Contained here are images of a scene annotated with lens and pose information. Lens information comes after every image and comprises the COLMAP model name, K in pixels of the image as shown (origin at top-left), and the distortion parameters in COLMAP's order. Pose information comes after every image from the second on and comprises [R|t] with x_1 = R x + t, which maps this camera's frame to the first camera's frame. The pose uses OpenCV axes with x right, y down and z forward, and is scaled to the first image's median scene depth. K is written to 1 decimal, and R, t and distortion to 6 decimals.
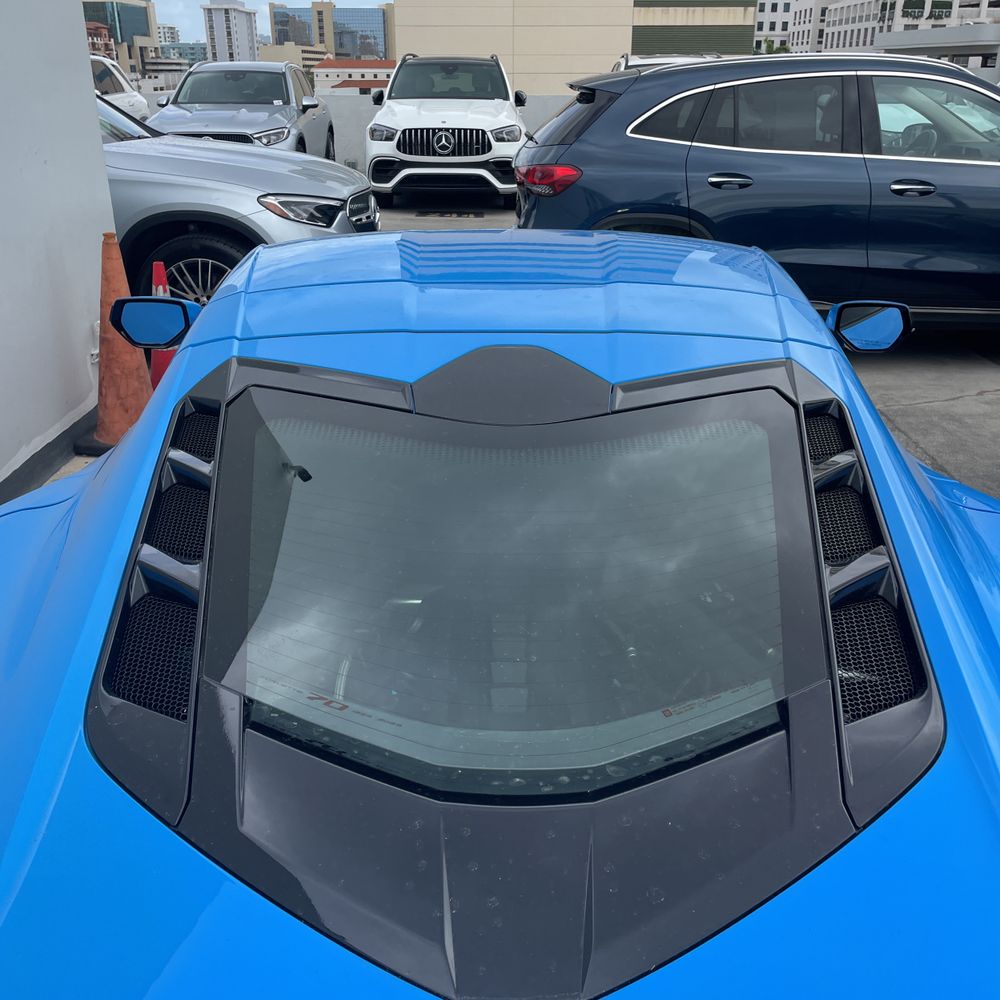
lens RADIAL K [[1003.5, 0, 499.7], [0, 1003.5, 519.8], [0, 0, 1]] dist [0.072515, -0.090947]
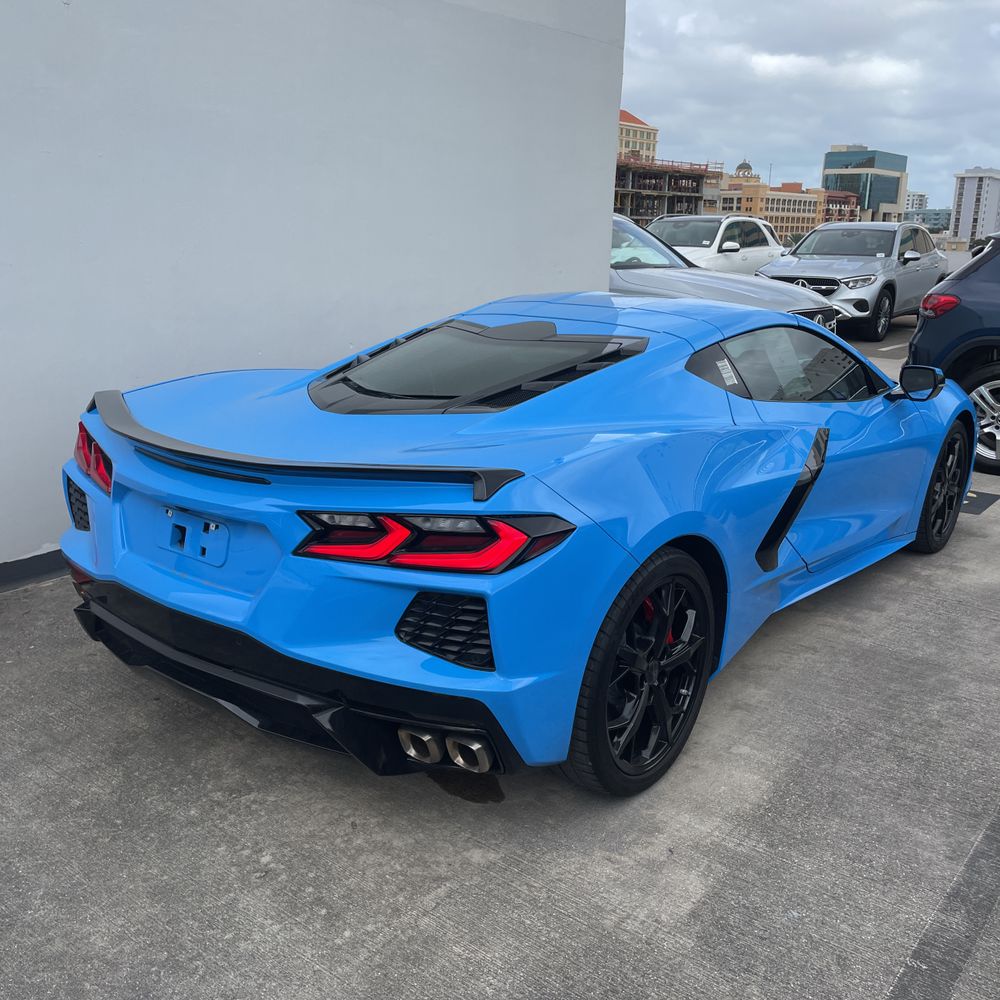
lens RADIAL K [[1015.1, 0, 501.1], [0, 1015.1, 512.5], [0, 0, 1]] dist [0.070800, -0.082231]
pose [[0.784799, 0.178264, -0.593559, 0.071616], [-0.265835, 0.961986, -0.062572, 0.021862], [0.559841, 0.206895, 0.802355, -0.043885]]
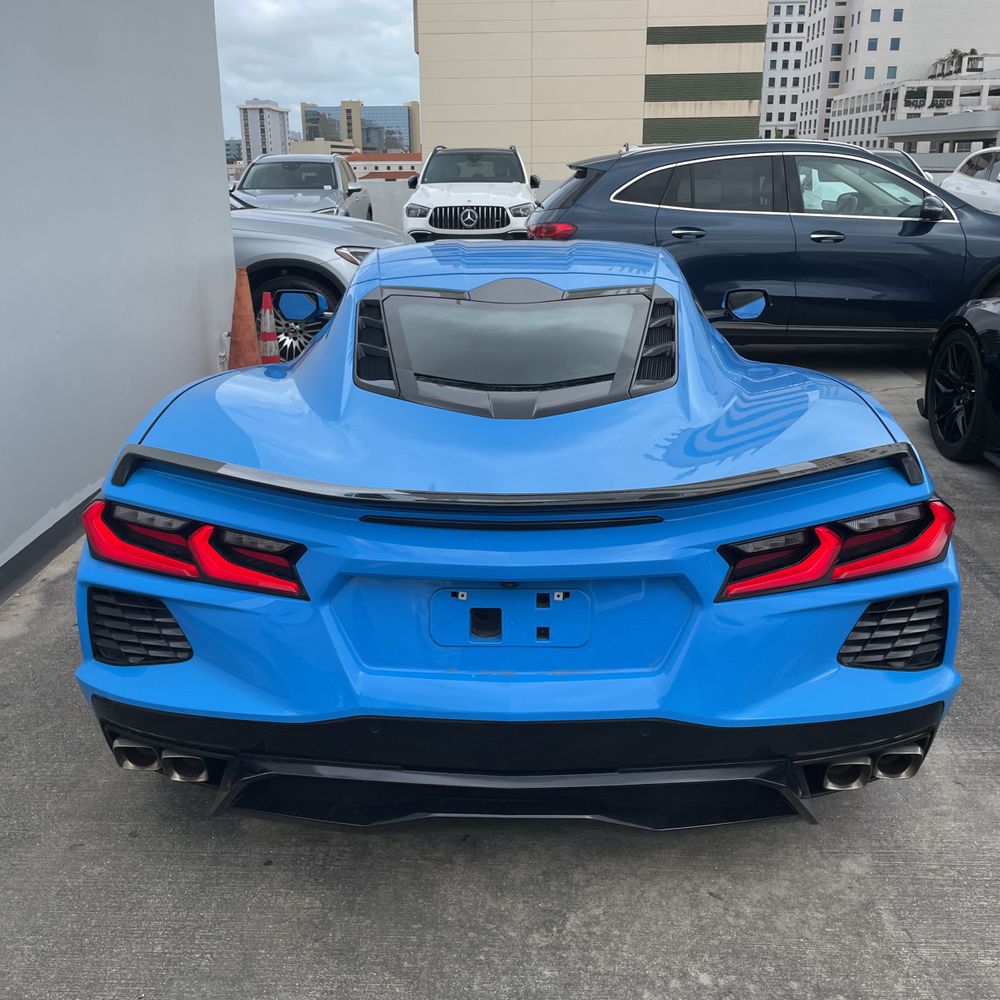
lens RADIAL K [[1003.5, 0, 499.7], [0, 1003.5, 519.8], [0, 0, 1]] dist [0.072515, -0.090947]
pose [[0.999768, -0.004993, -0.020963, 0.001024], [0.003366, 0.997030, -0.076945, 0.024017], [0.021285, 0.076856, 0.996815, -0.050444]]
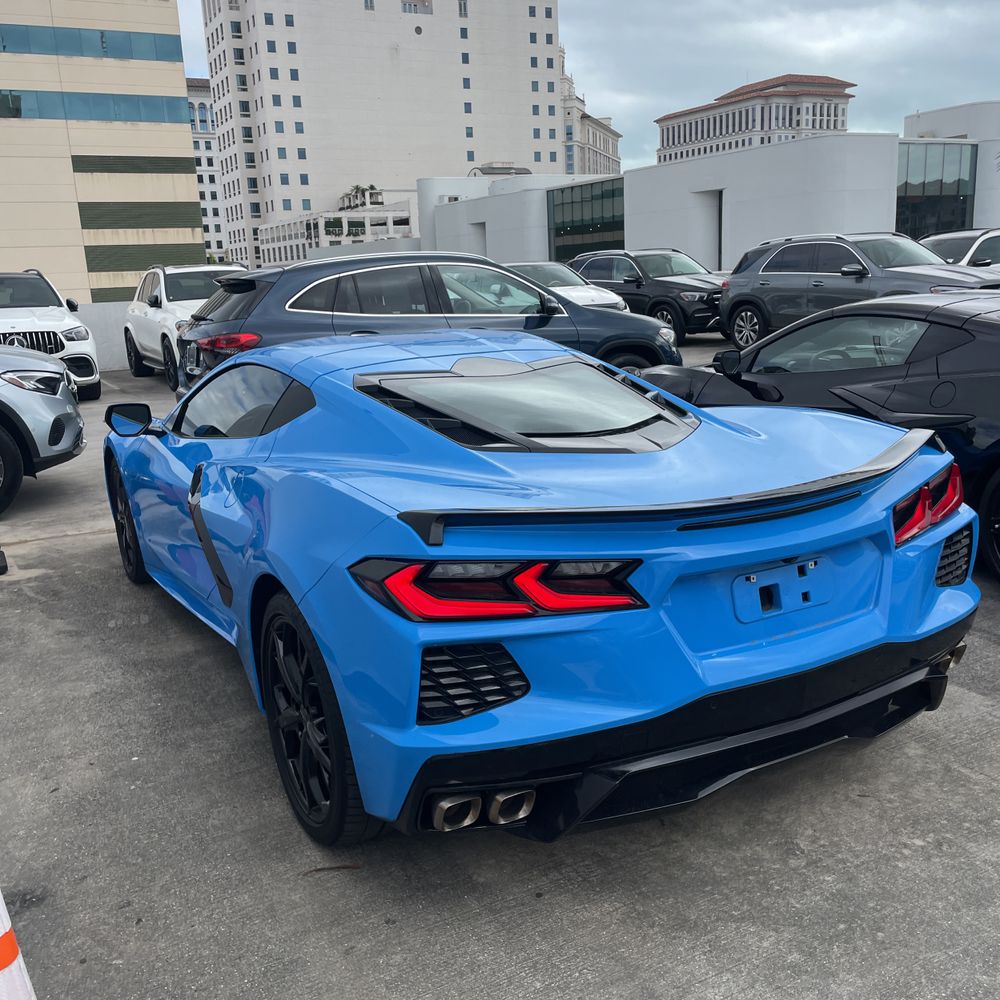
lens RADIAL K [[1004.8, 0, 516.8], [0, 1004.8, 537.4], [0, 0, 1]] dist [0.073423, -0.087915]
pose [[0.863850, -0.165482, 0.475792, -0.052985], [0.243904, 0.963810, -0.107617, 0.024816], [-0.440764, 0.209013, 0.872949, -0.047726]]
